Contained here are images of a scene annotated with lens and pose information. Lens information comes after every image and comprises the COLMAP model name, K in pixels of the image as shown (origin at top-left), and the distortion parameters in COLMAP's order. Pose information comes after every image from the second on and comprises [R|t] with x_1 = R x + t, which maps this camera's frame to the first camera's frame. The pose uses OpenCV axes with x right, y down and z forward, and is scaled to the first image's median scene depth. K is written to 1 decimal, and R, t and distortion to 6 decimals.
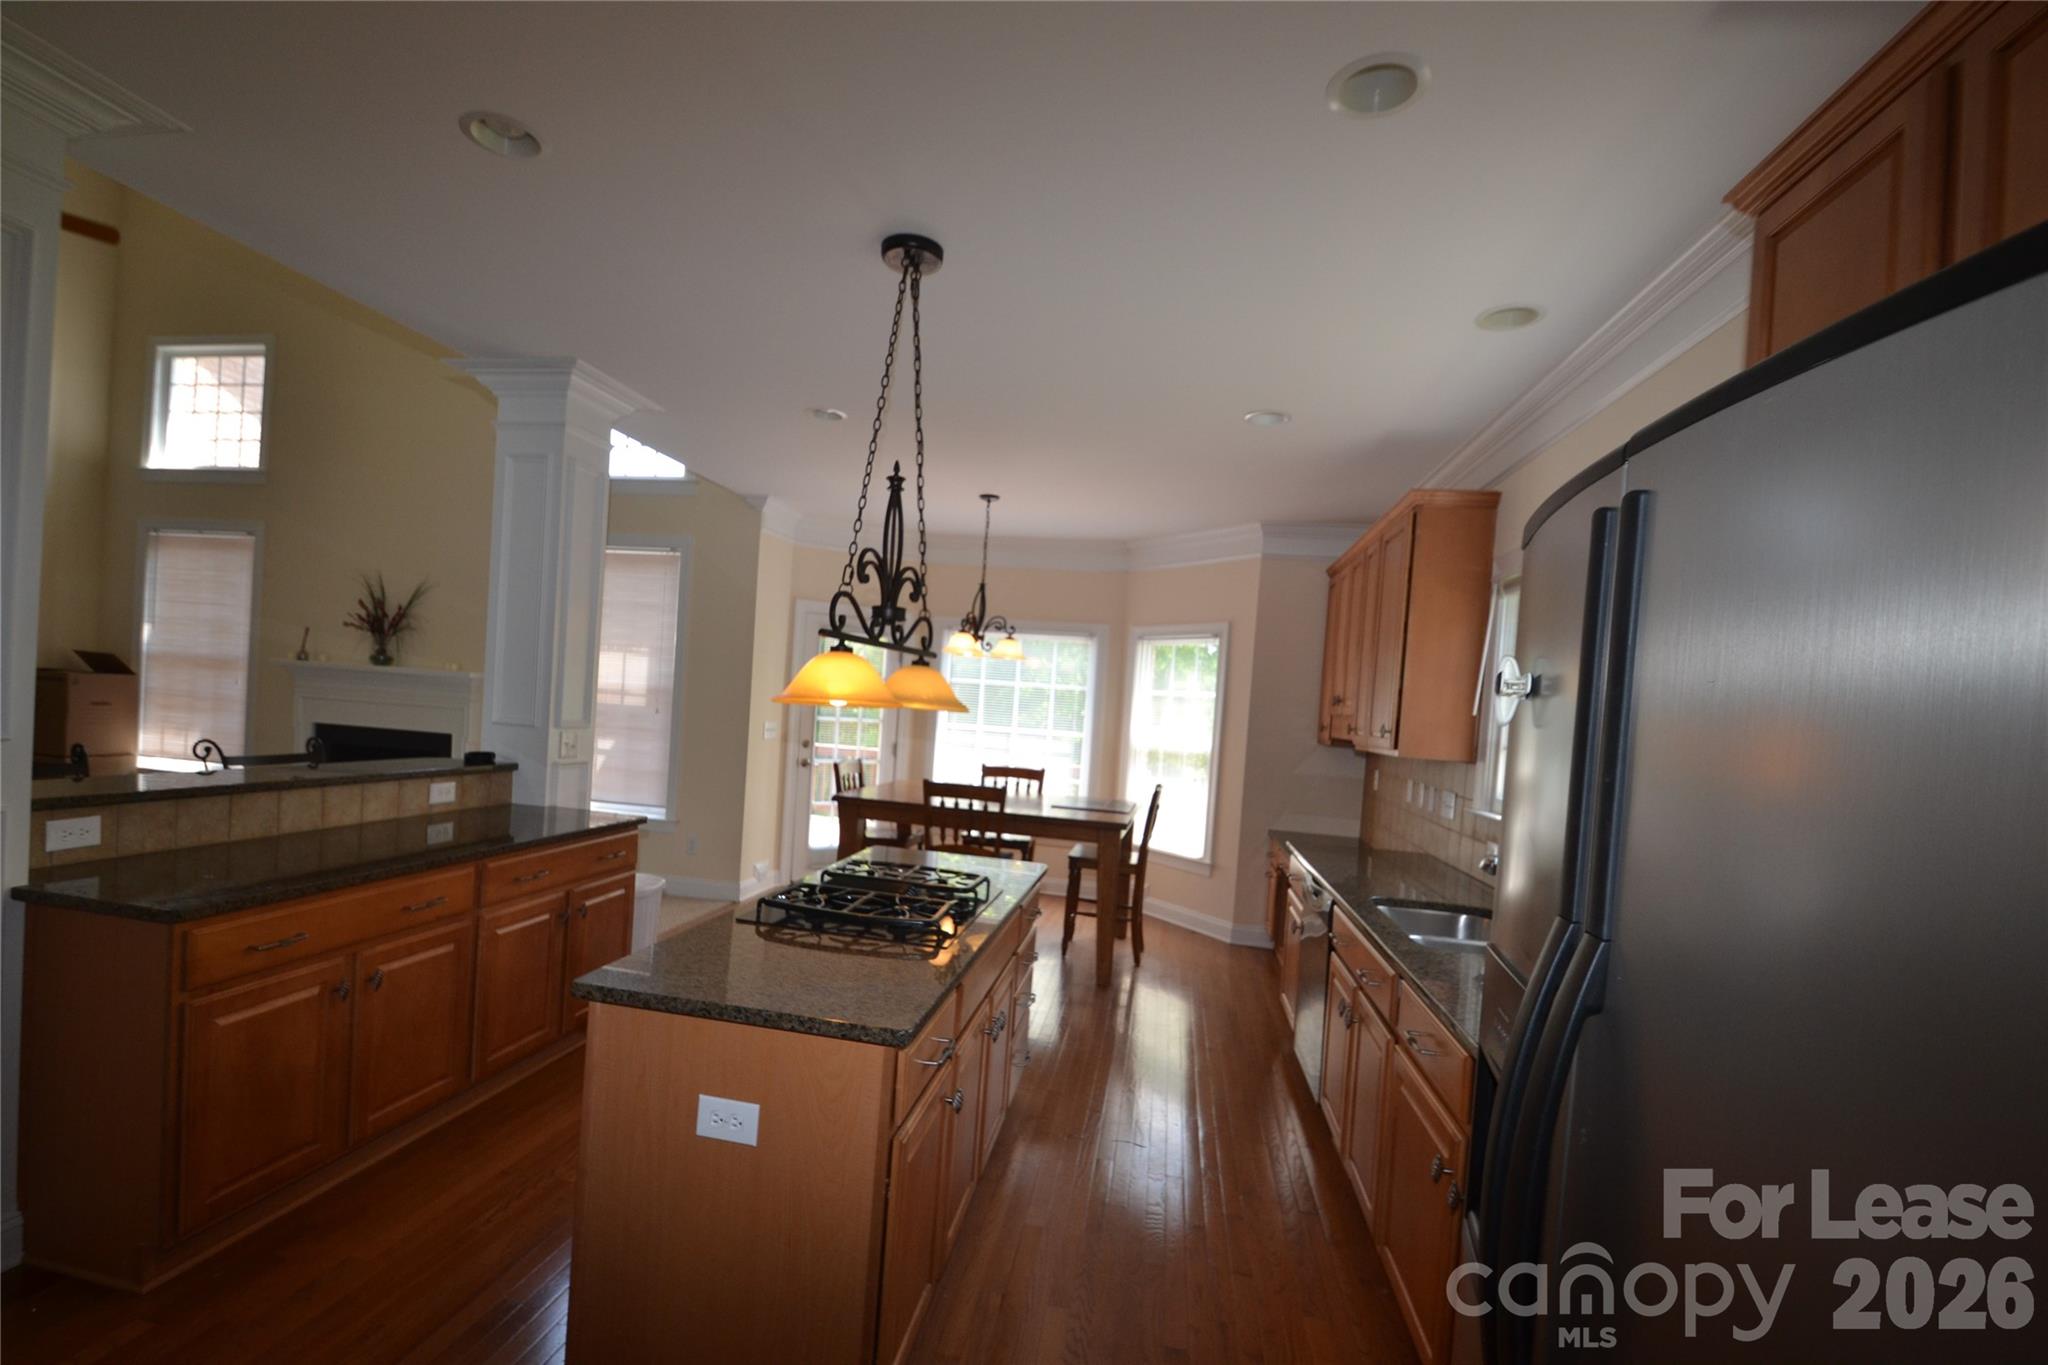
lens RADIAL K [[870.1, 0, 1024.0], [0, 870.1, 682.5], [0, 0, 1]] dist [0.000569, 0.000029]
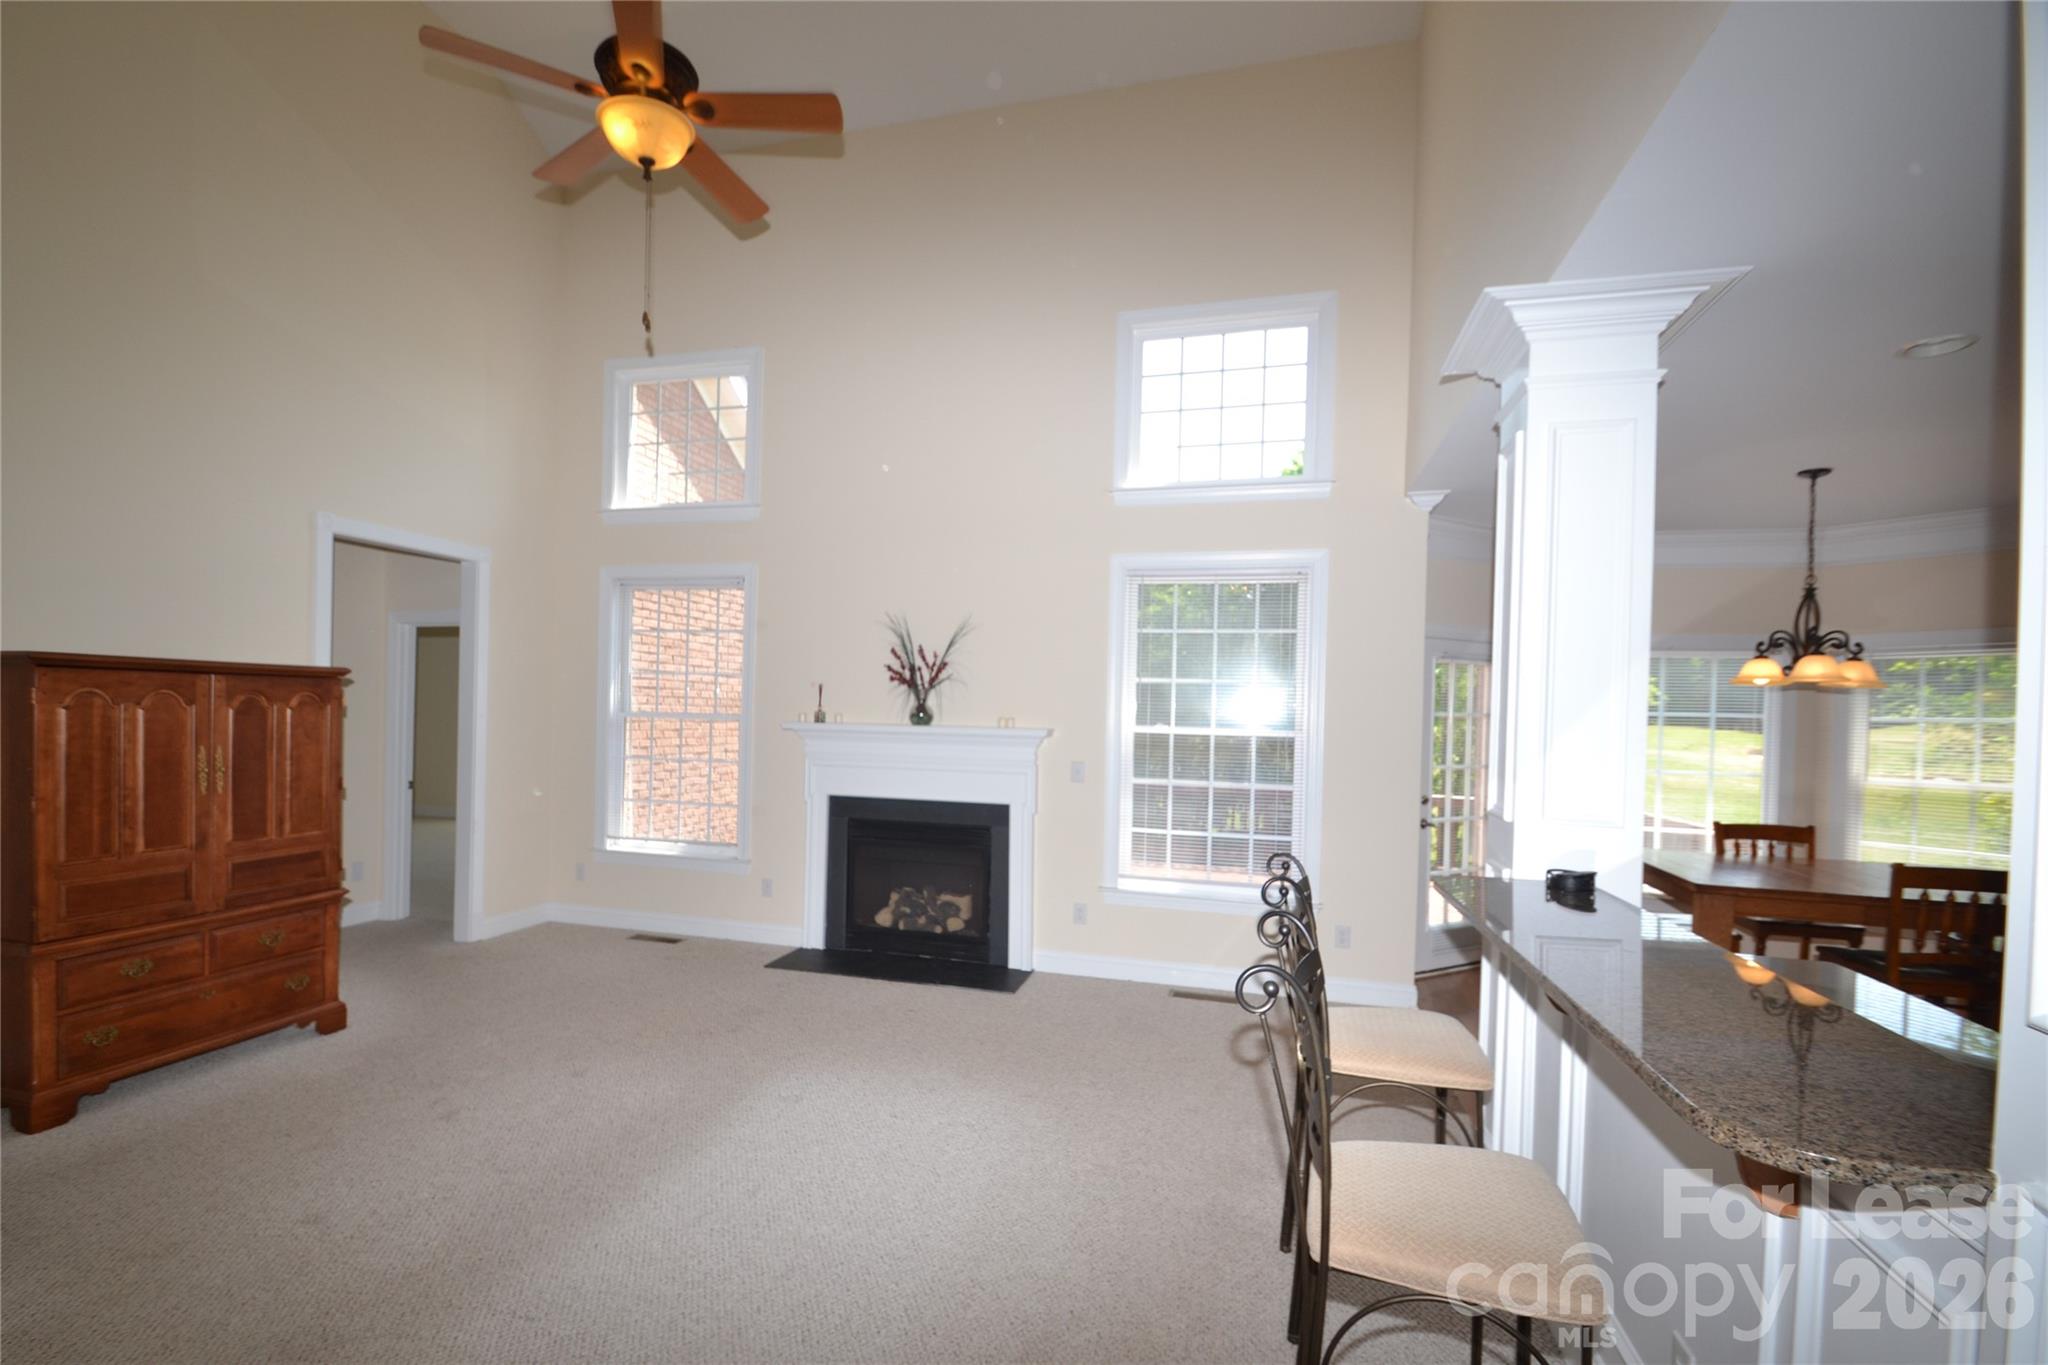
lens RADIAL K [[891.6, 0, 1024.0], [0, 891.6, 682.5], [0, 0, 1]] dist [0.000362, -0.000043]
pose [[0.994071, -0.047662, -0.097733, -0.552349], [0.046810, 0.998843, -0.010989, -0.047226], [0.098144, 0.006349, 0.995152, 0.141246]]
